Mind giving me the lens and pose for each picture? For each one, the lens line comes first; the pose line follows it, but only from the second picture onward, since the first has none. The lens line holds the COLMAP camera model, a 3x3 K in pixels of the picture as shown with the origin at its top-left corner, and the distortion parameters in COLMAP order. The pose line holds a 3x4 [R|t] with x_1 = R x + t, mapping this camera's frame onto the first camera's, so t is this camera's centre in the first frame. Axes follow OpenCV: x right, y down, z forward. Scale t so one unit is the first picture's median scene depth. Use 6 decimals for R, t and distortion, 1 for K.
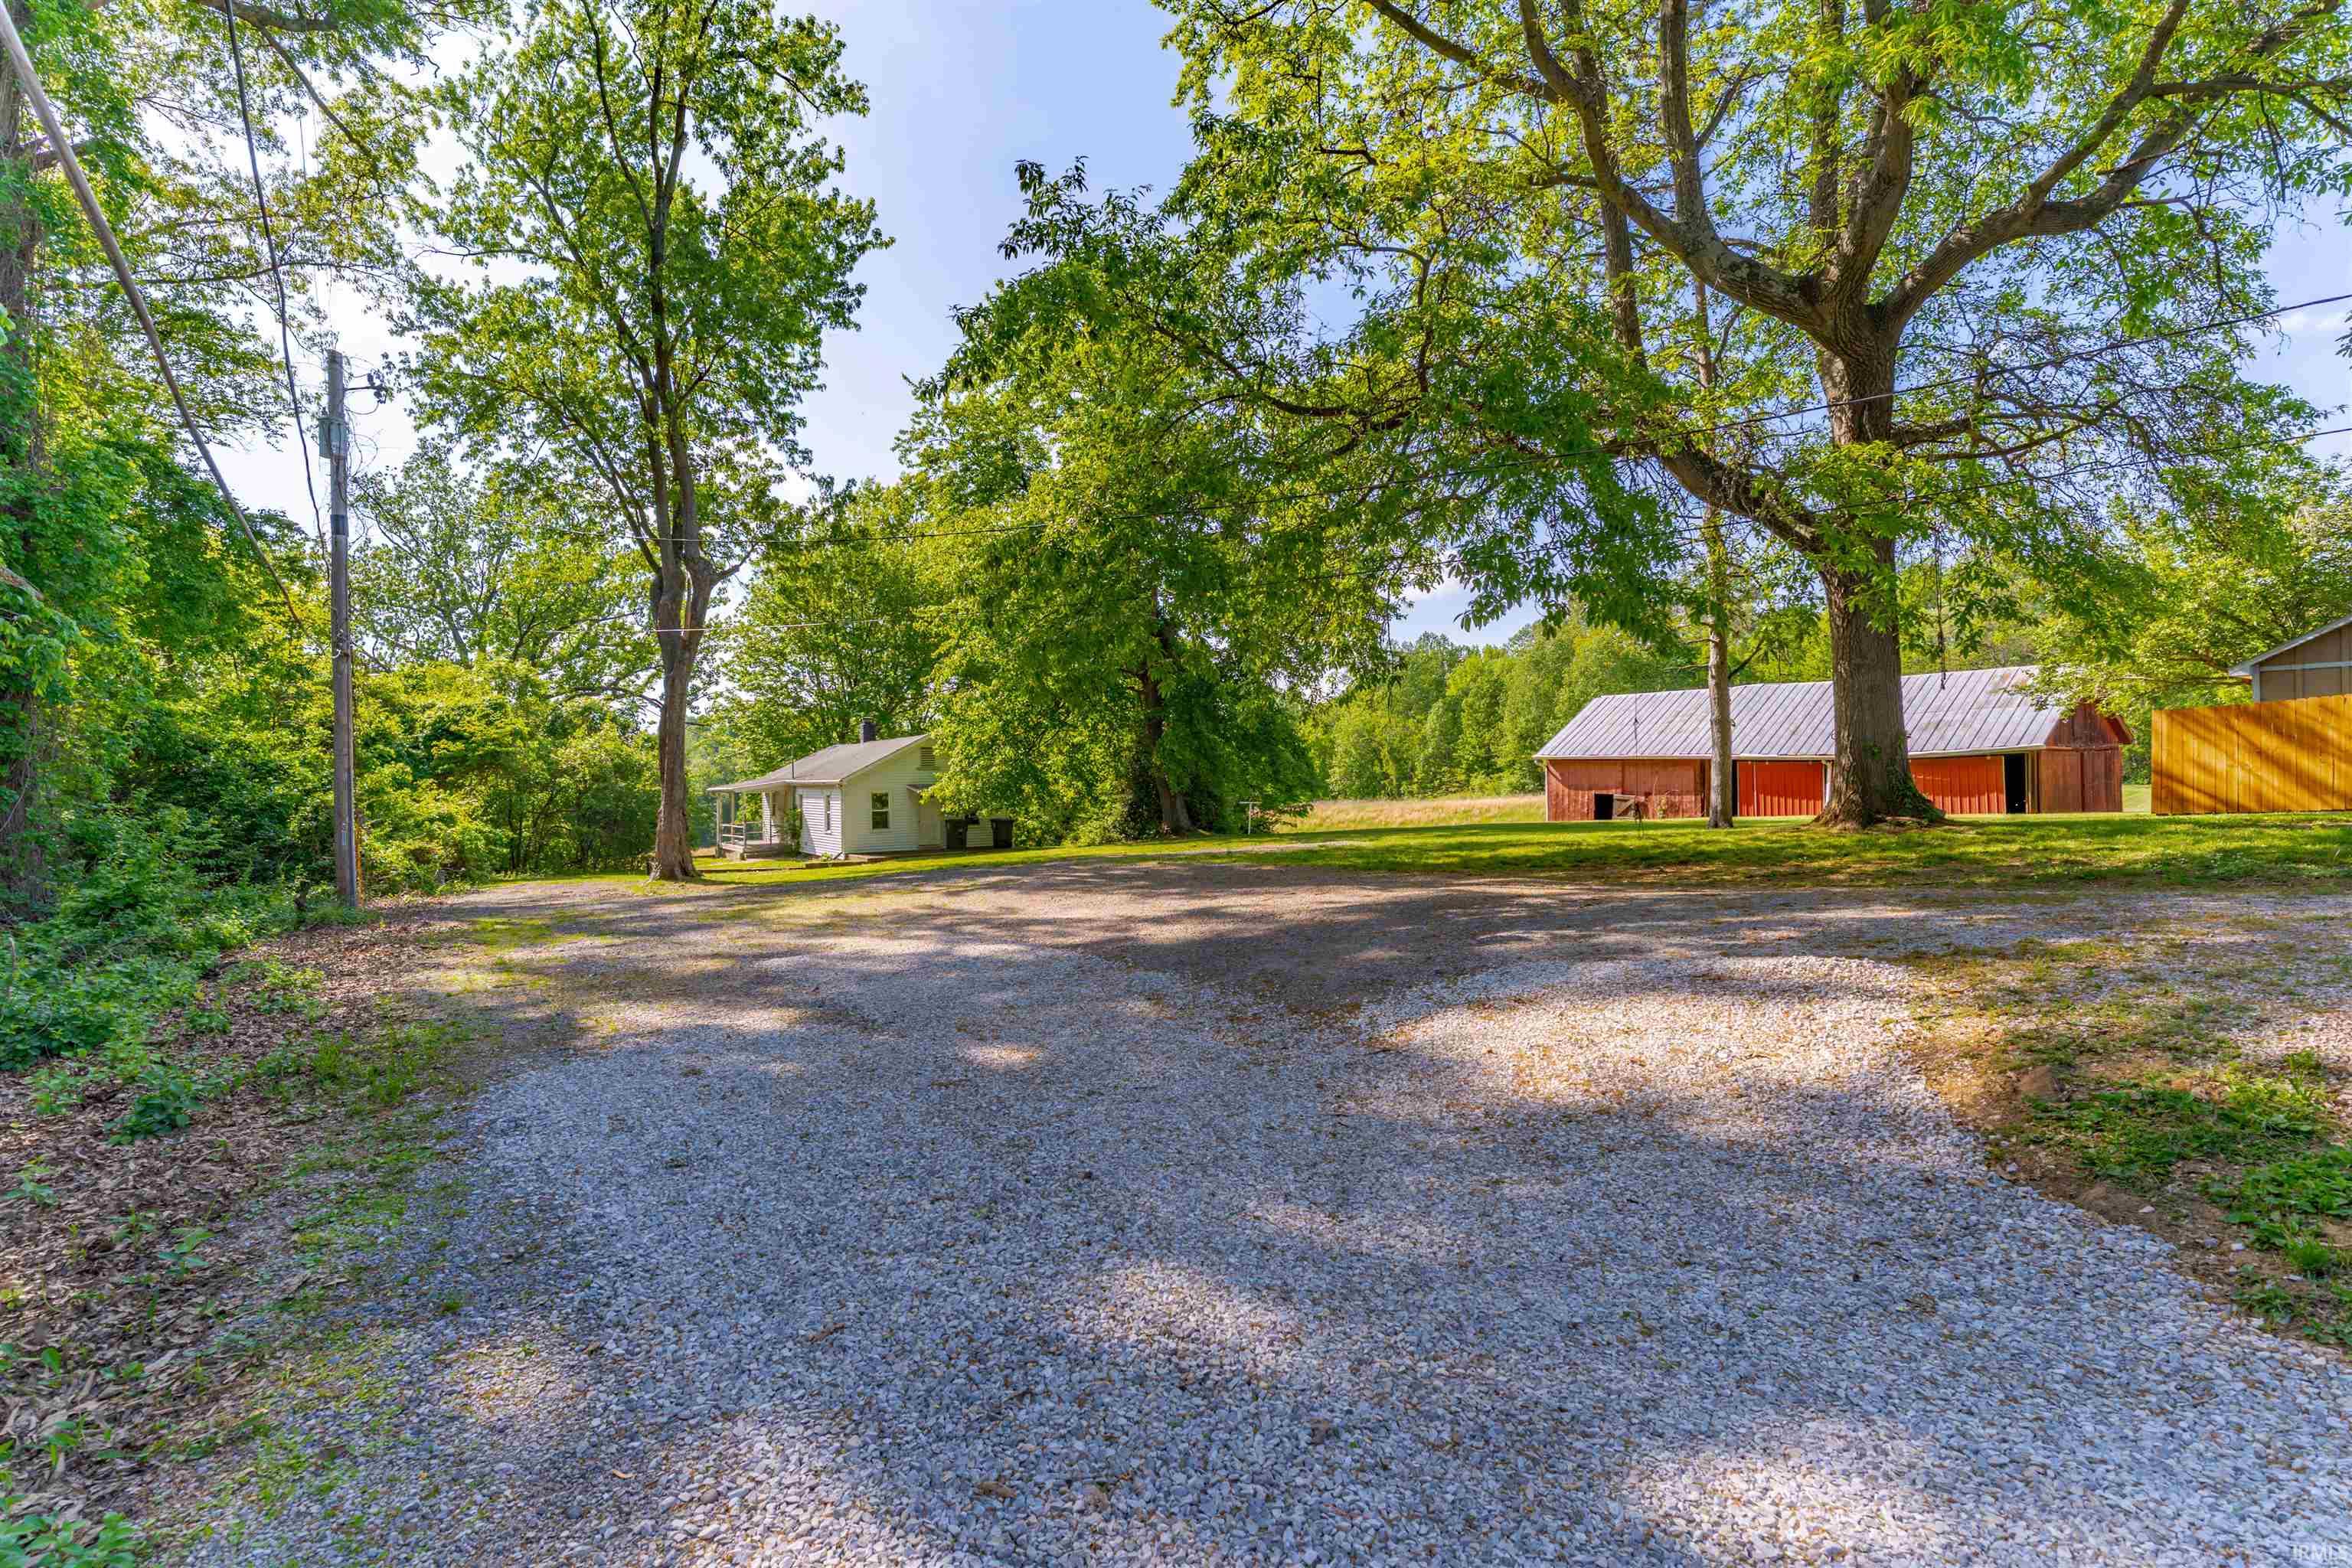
lens RADIAL K [[1133.5, 0, 1168.2], [0, 1133.5, 782.4], [0, 0, 1]] dist [0.002725, 0.000051]
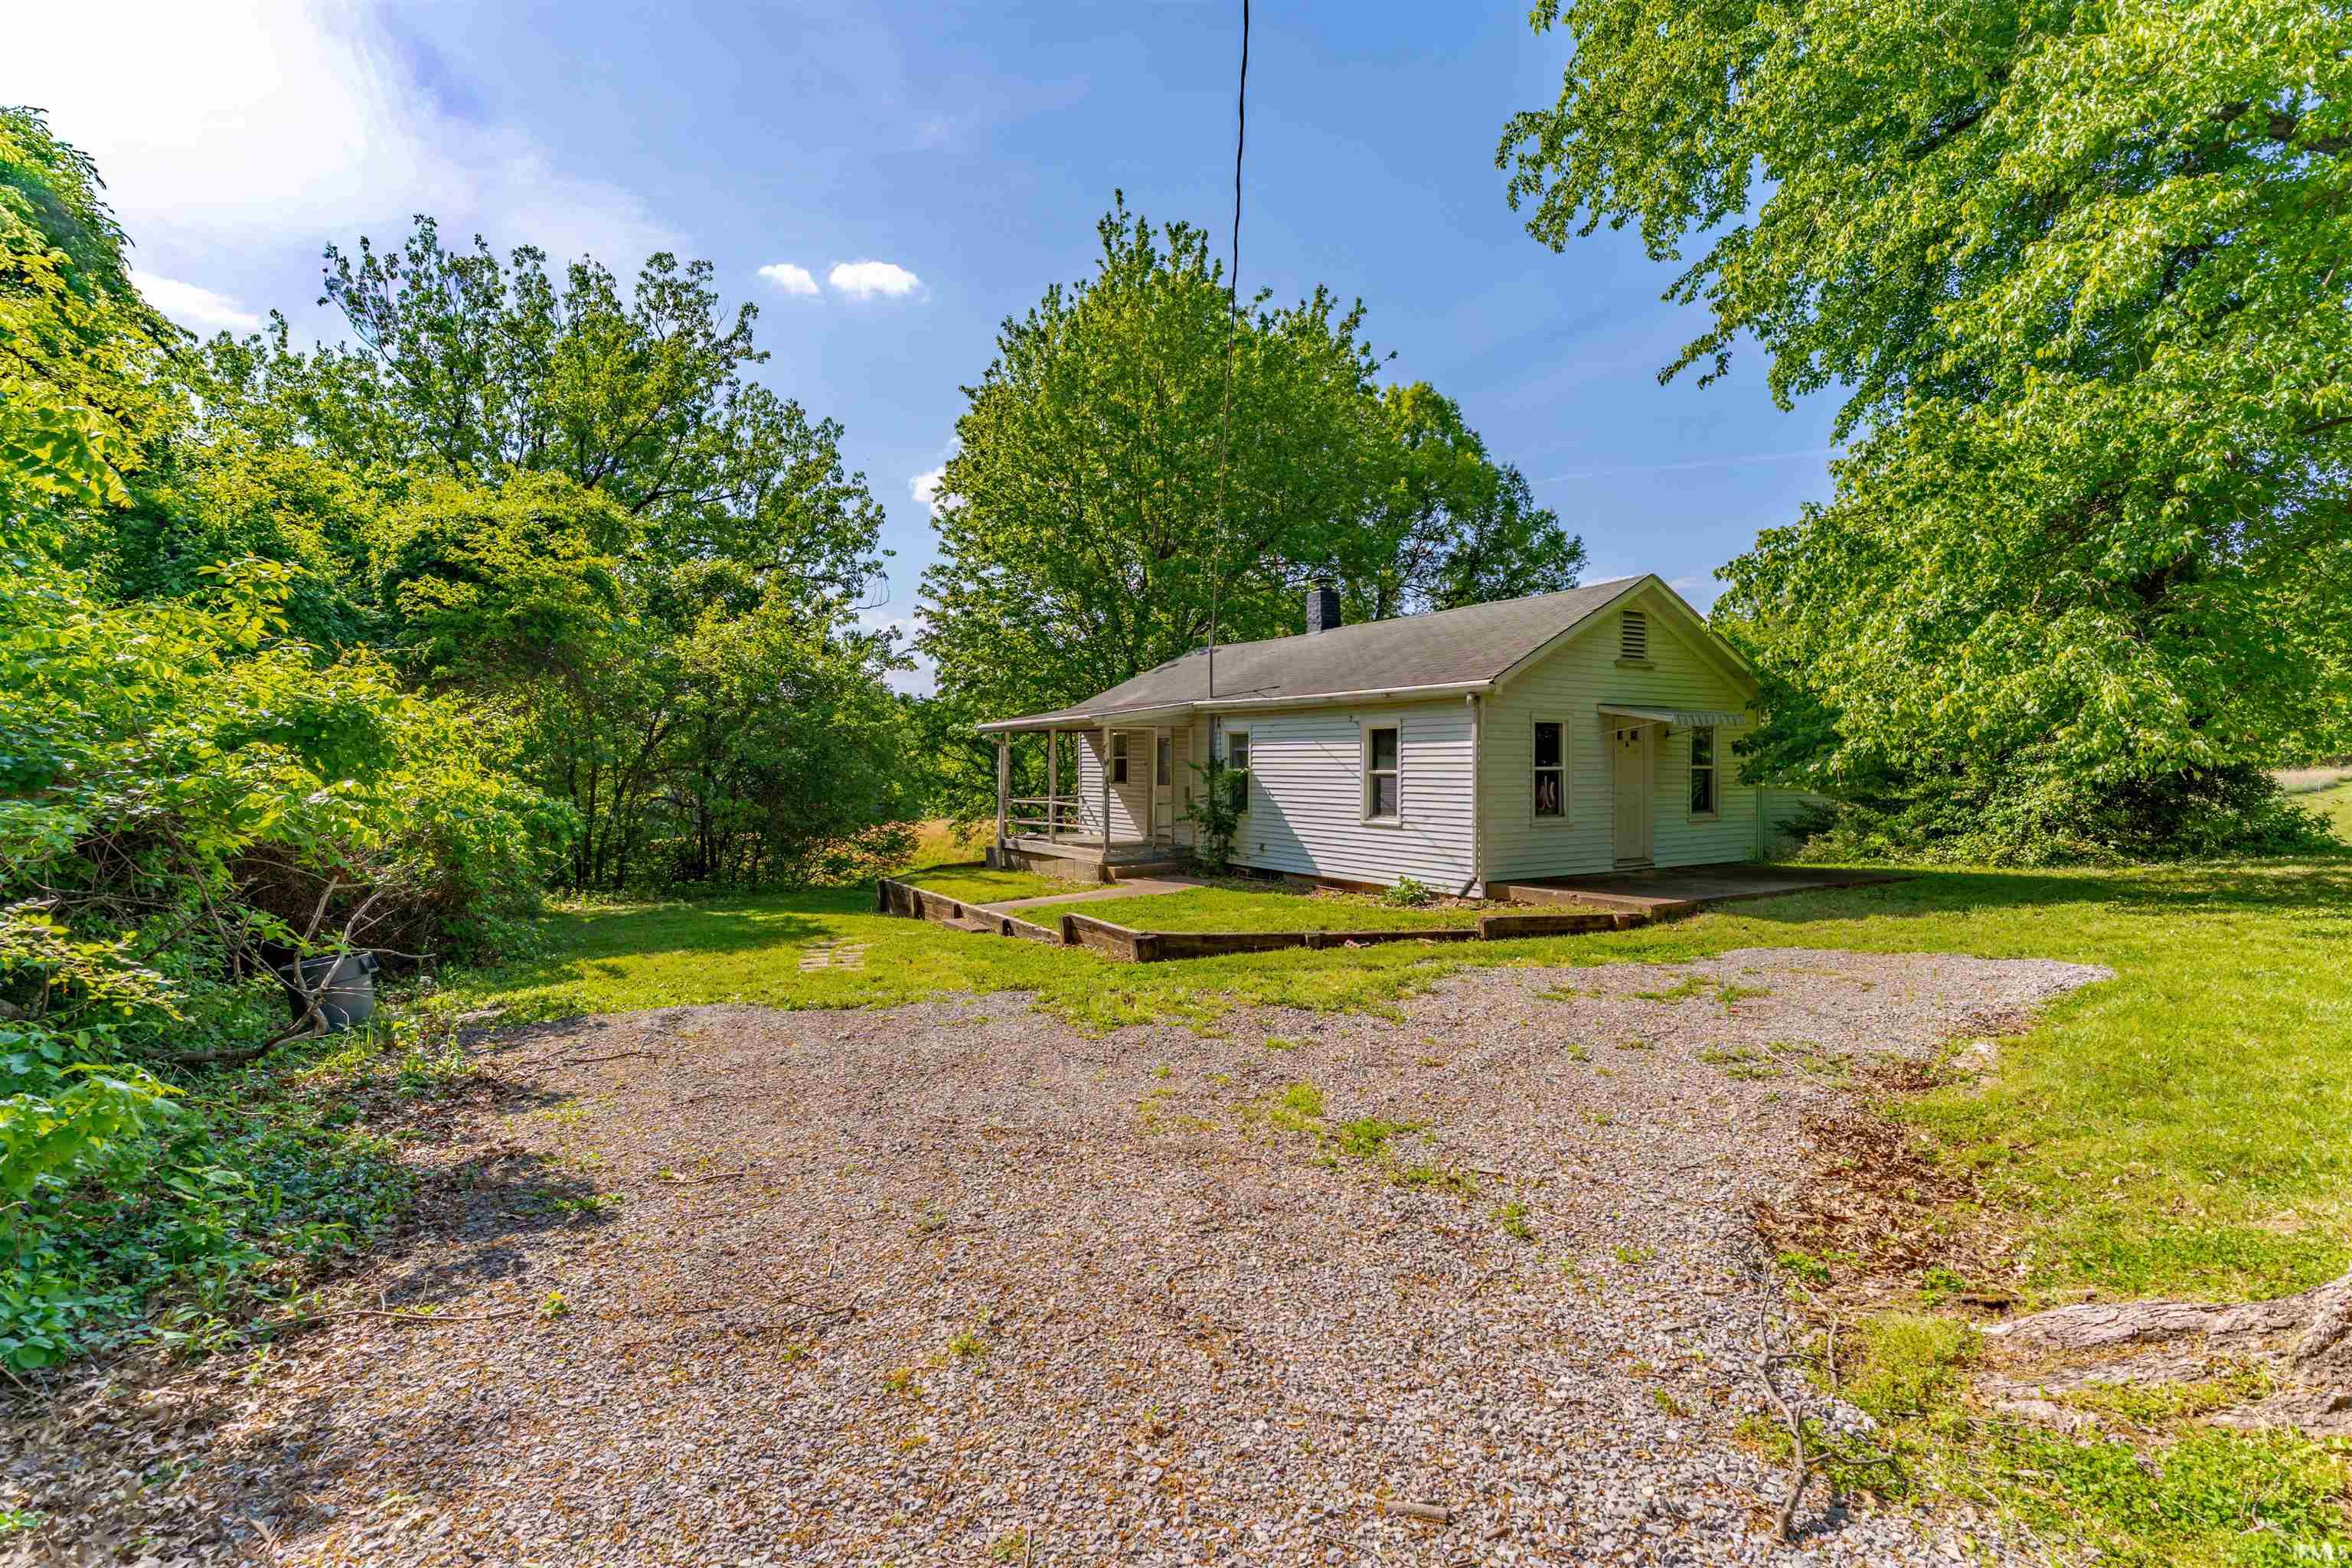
lens RADIAL K [[1133.5, 0, 1168.2], [0, 1133.5, 782.4], [0, 0, 1]] dist [0.002725, 0.000051]
pose [[0.999519, 0.015558, -0.026811, -0.355682], [-0.015109, 0.999743, 0.016891, 0.023829], [0.027067, -0.016478, 0.999498, 0.589894]]
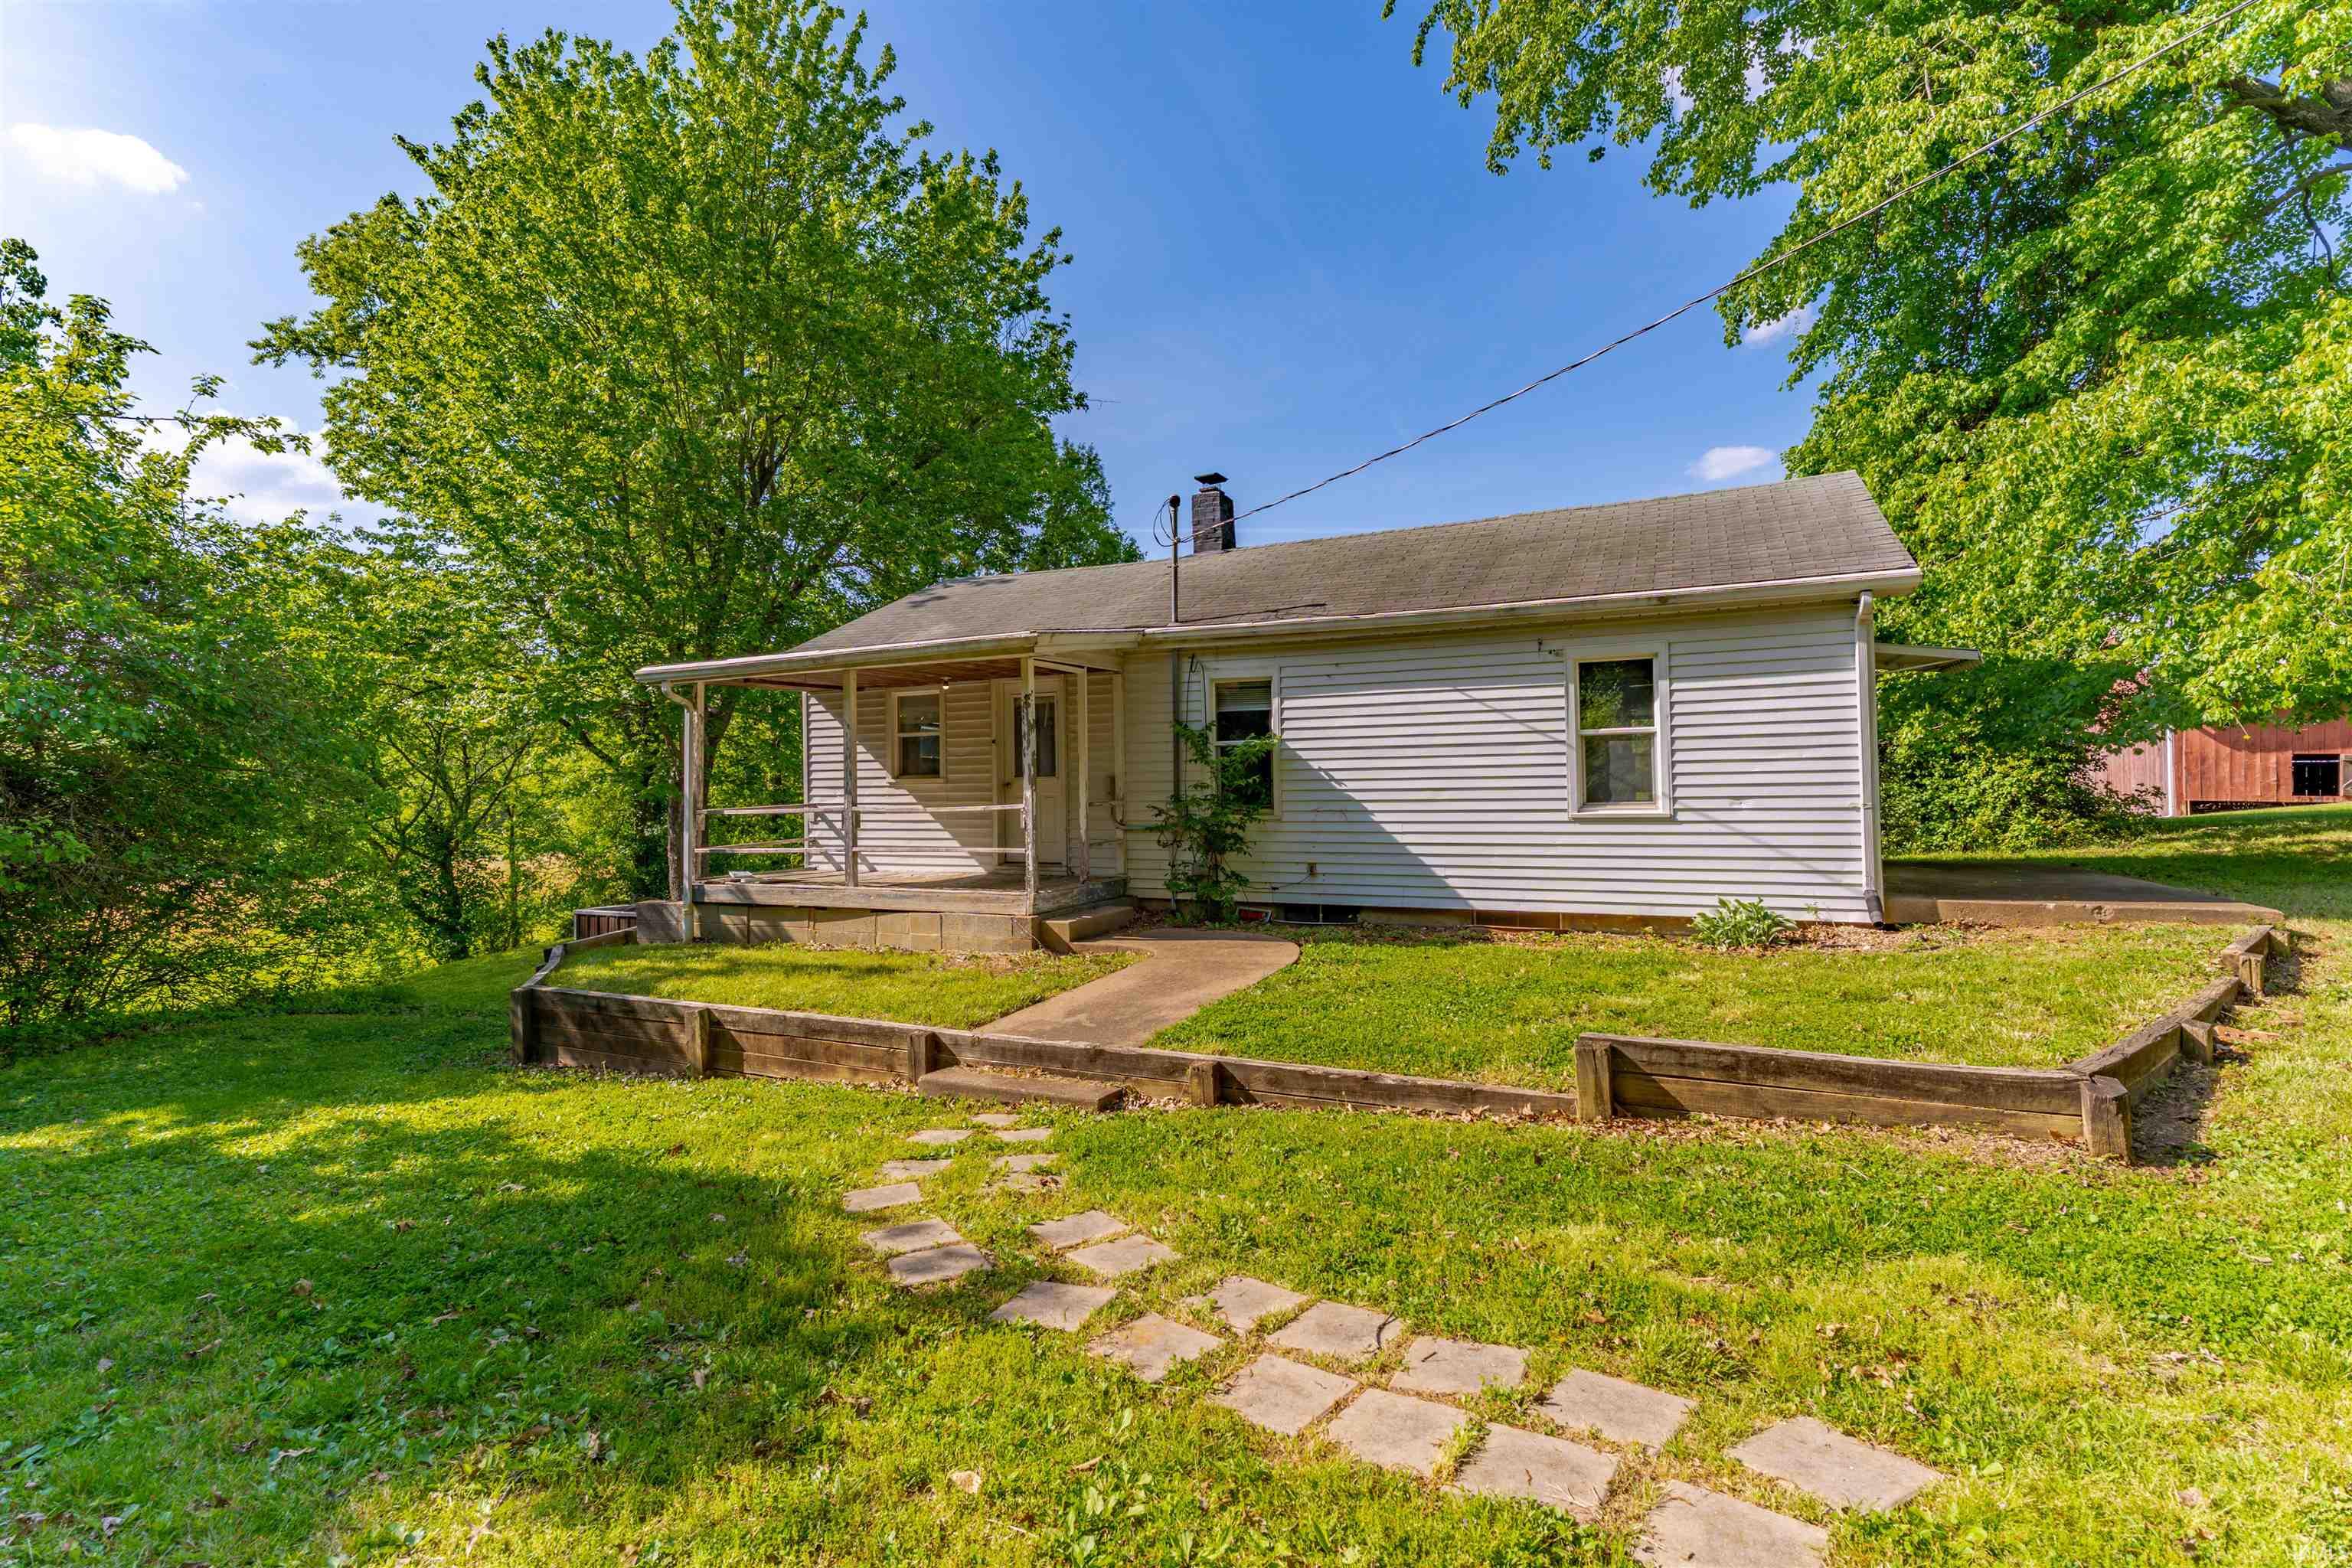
lens RADIAL K [[1125.3, 0, 1173.4], [0, 1125.3, 766.0], [0, 0, 1]] dist [0.015067, 0.000148]
pose [[0.858069, 0.017273, 0.513243, -0.493367], [-0.000624, 0.999469, -0.032593, 0.040911], [-0.513534, 0.027646, 0.857624, 0.827377]]
